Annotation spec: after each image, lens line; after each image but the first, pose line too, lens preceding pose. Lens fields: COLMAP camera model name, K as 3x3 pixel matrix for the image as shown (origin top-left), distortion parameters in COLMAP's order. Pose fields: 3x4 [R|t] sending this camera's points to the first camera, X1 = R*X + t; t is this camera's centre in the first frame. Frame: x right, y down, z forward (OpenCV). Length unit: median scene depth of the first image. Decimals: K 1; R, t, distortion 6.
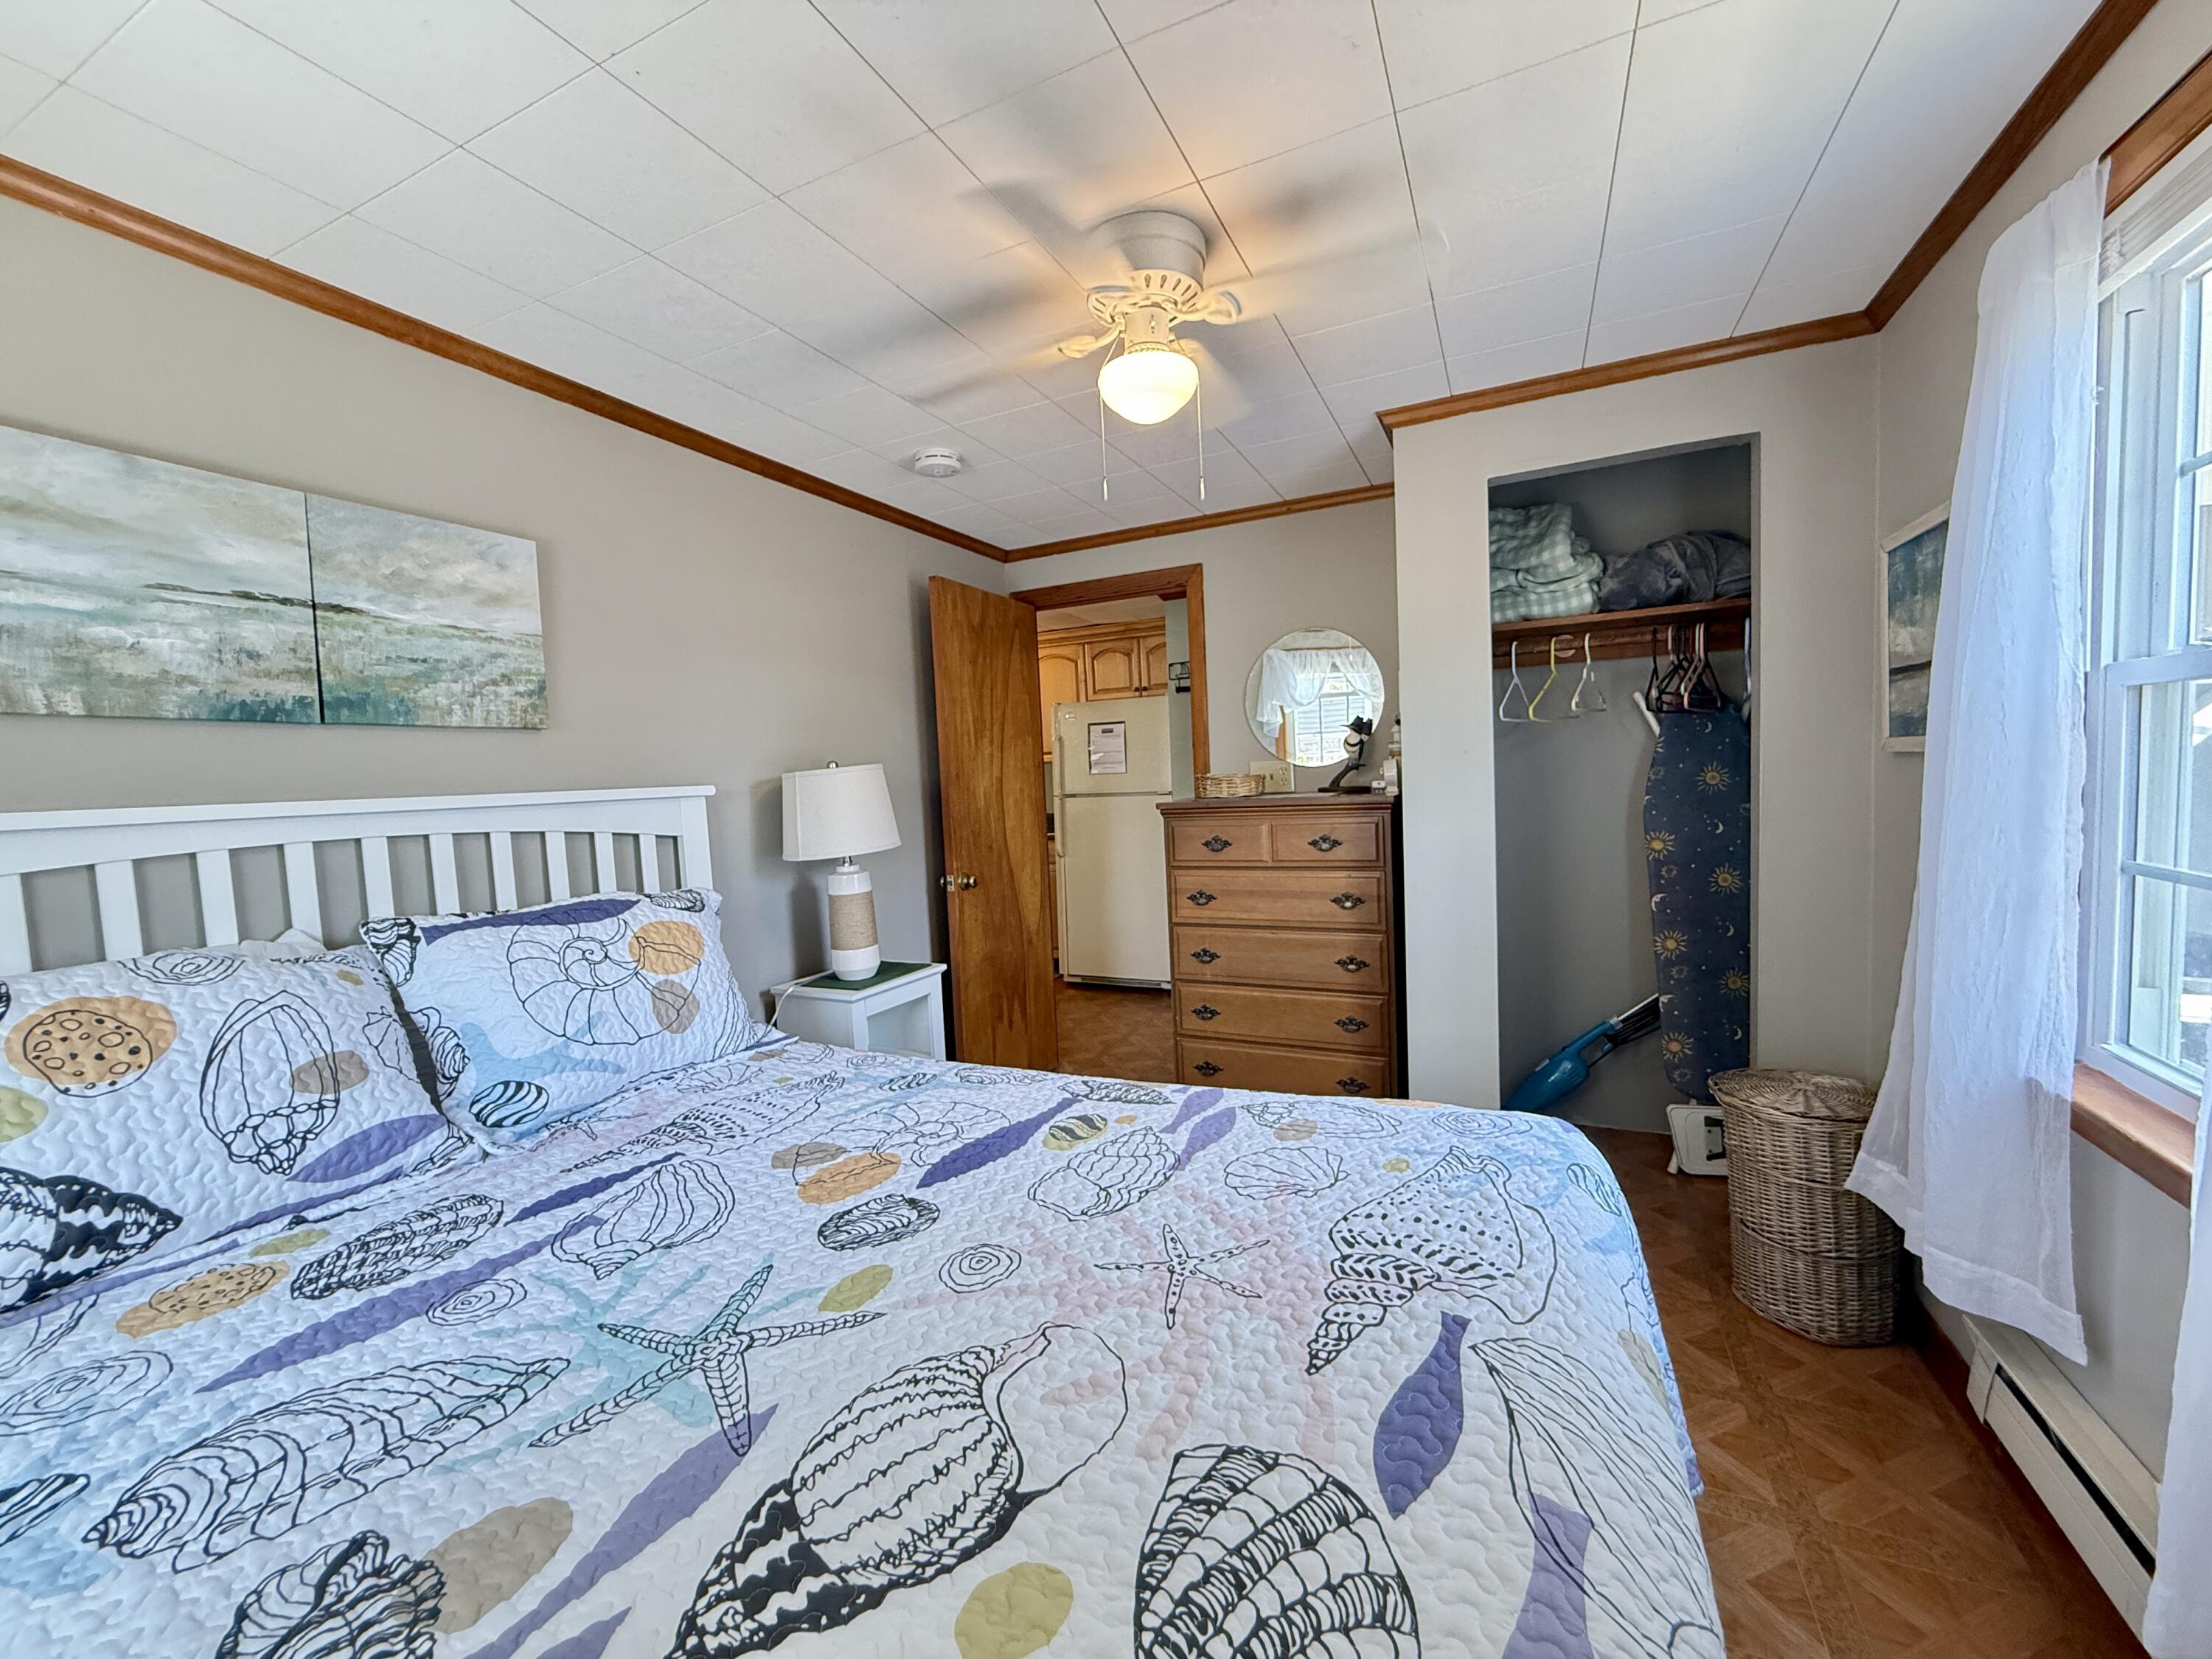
lens RADIAL K [[882.6, 0, 1094.5], [0, 882.6, 824.1], [0, 0, 1]] dist [-0.000663, 0.000347]
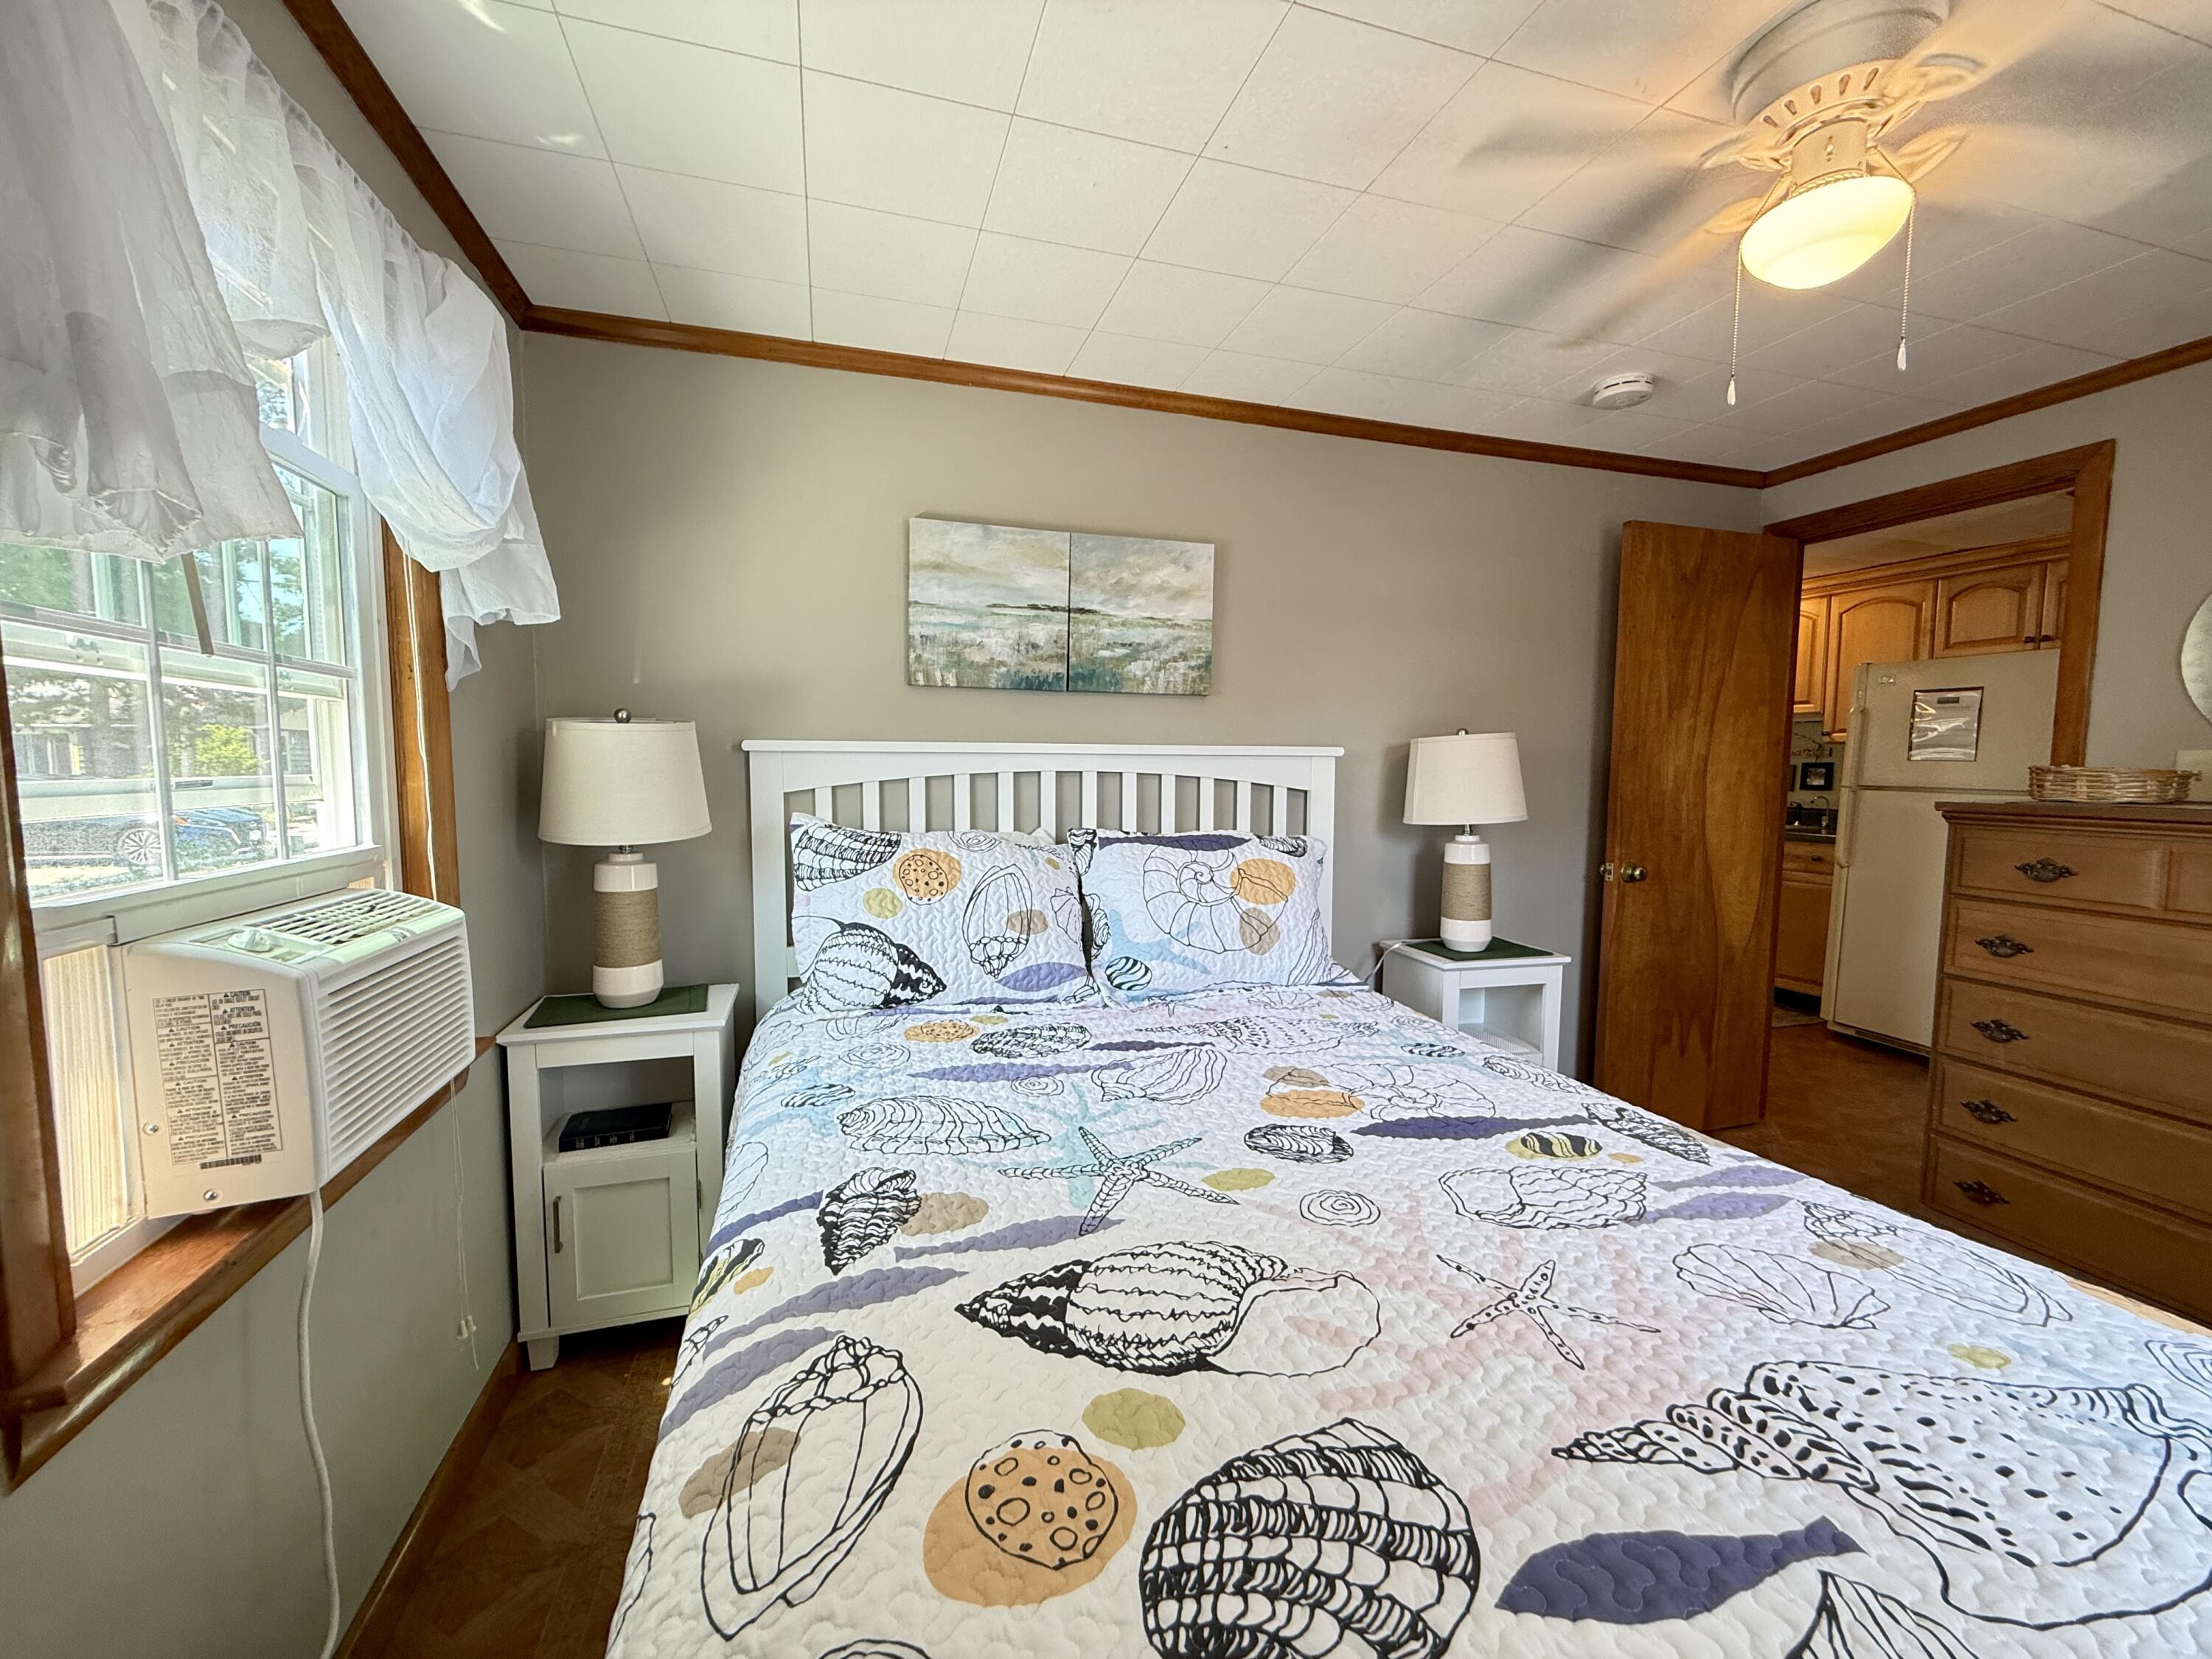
lens RADIAL K [[882.6, 0, 1102.2], [0, 882.6, 822.9], [0, 0, 1]] dist [-0.000663, 0.000347]
pose [[0.675142, 0.104829, -0.730201, 0.328832], [-0.081335, 0.994395, 0.067556, -0.000161], [0.733190, 0.013781, 0.679884, 0.063734]]
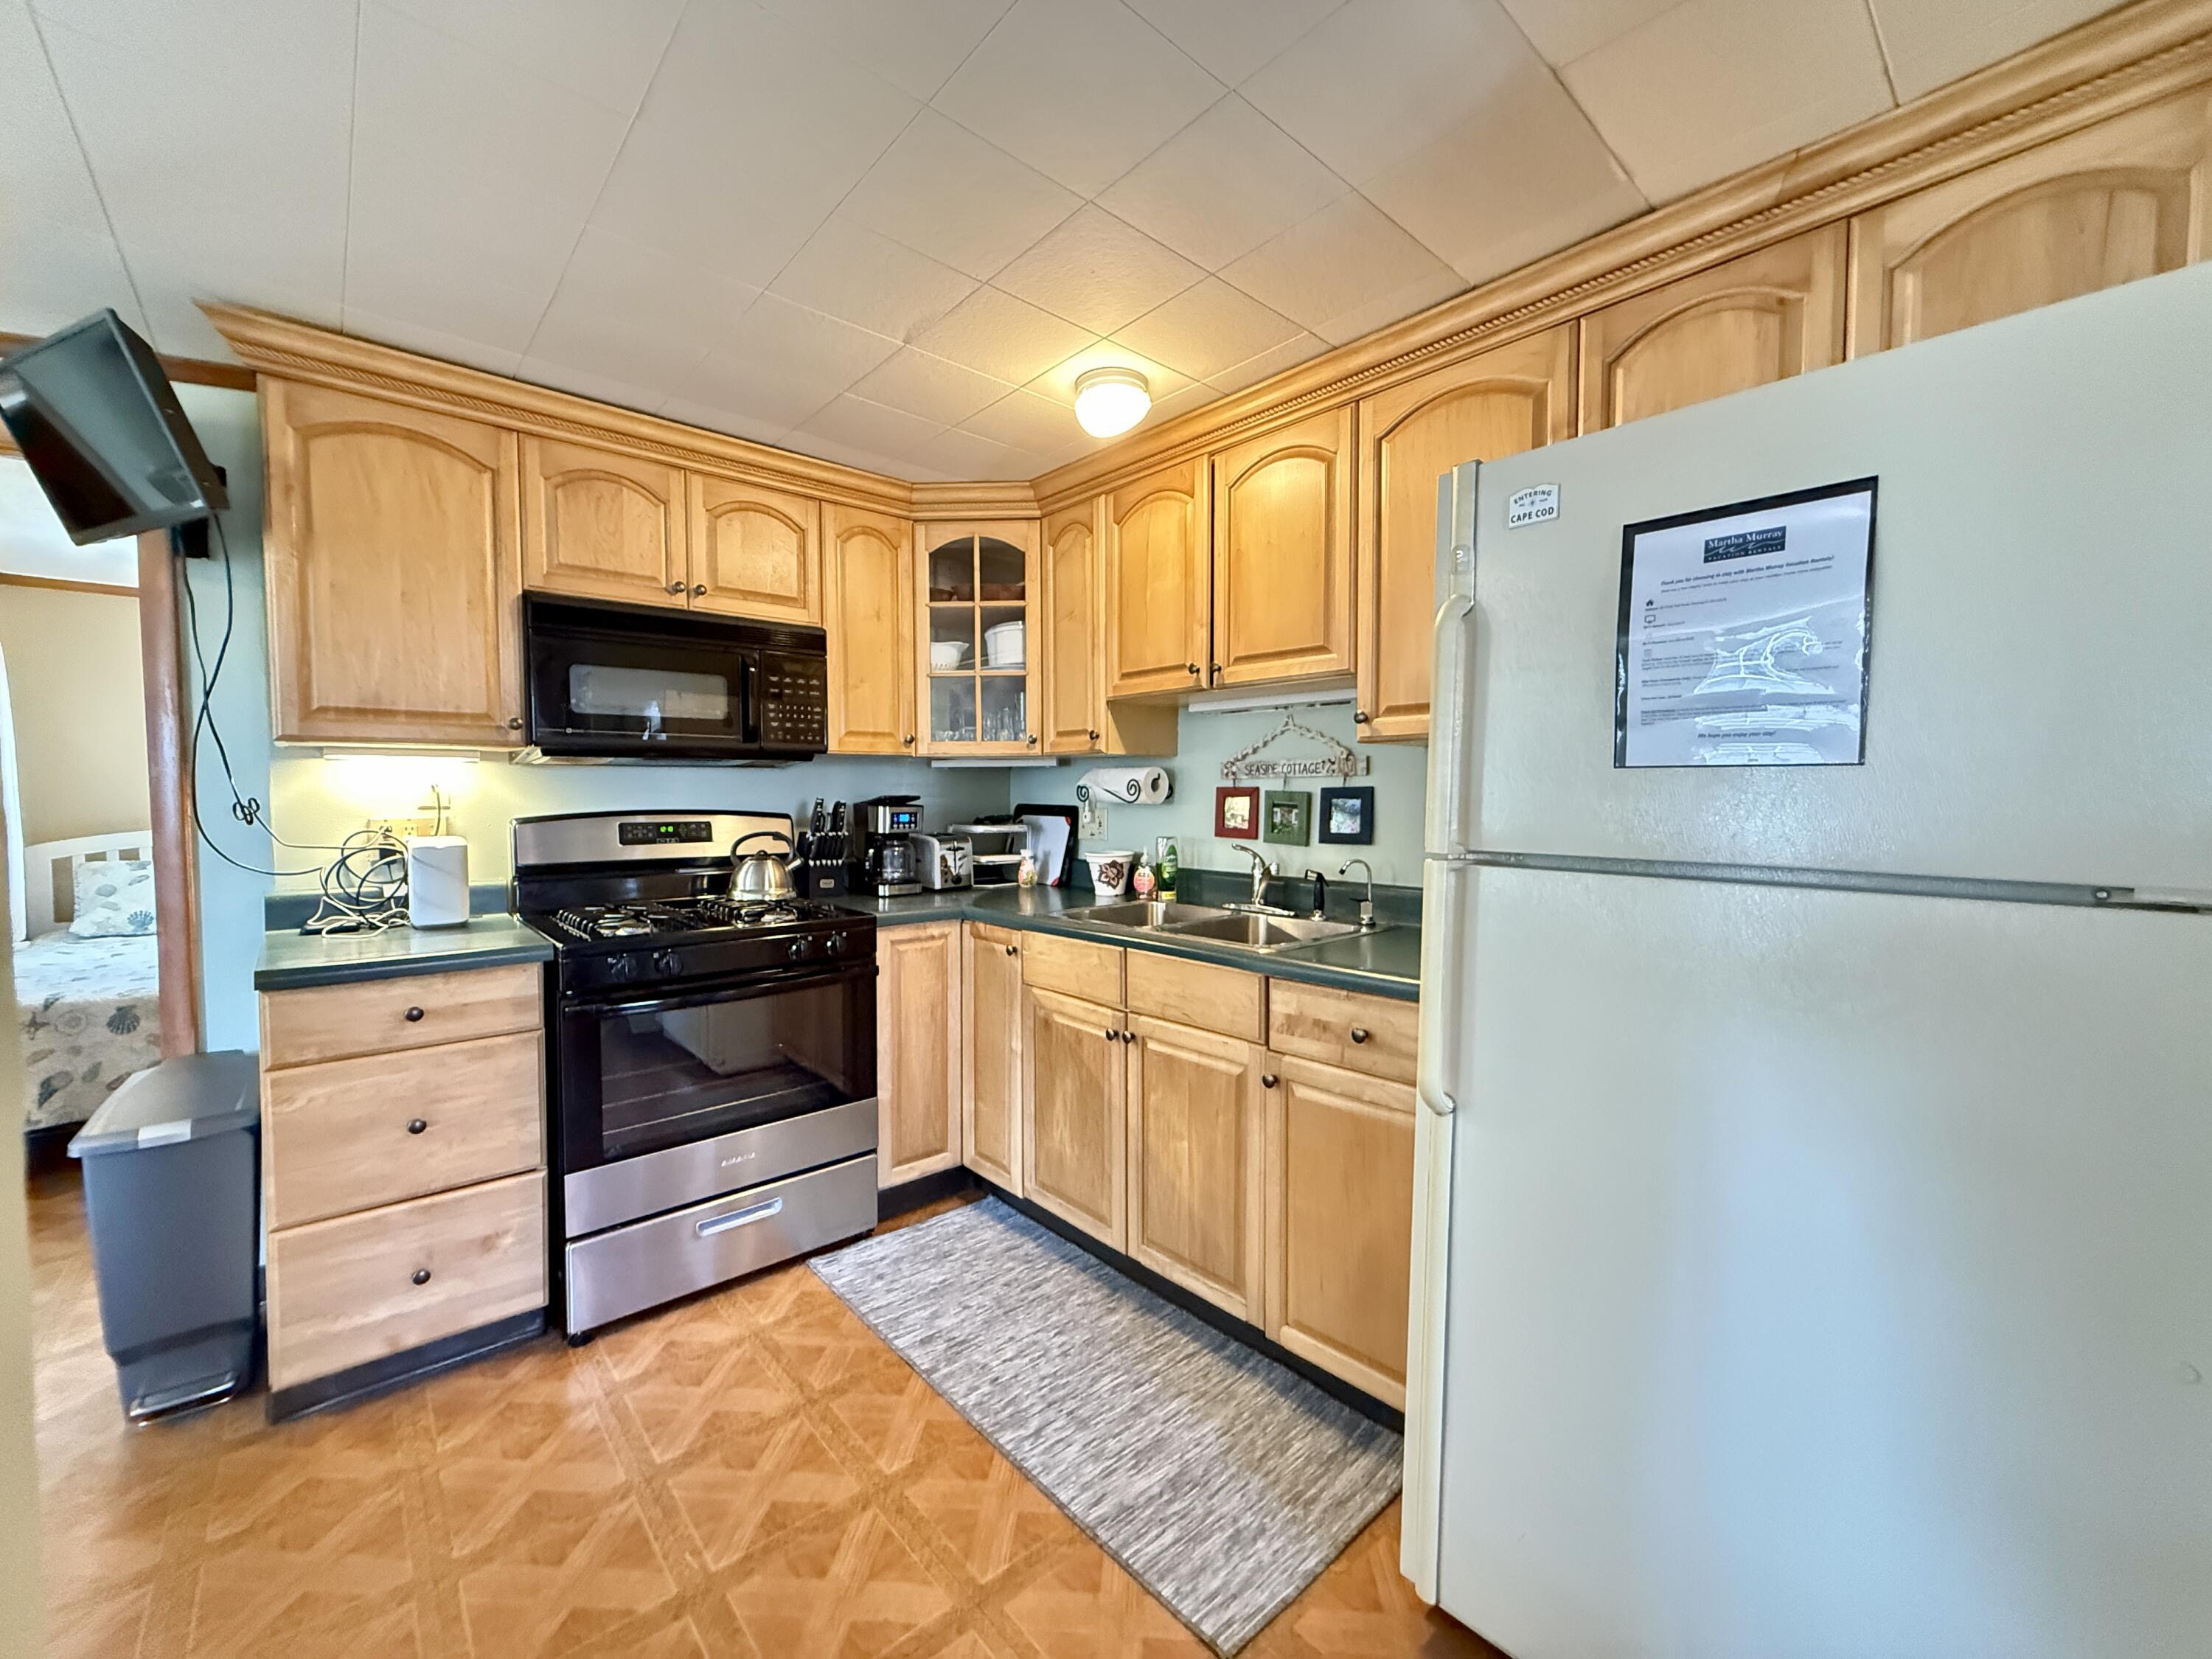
lens RADIAL K [[882.6, 0, 1102.2], [0, 882.6, 828.9], [0, 0, 1]] dist [-0.000663, 0.000347]
pose [[0.919613, 0.064057, -0.387569, -0.138534], [-0.068422, 0.997653, 0.002543, -0.132719], [0.386822, 0.024180, 0.921837, 2.988434]]
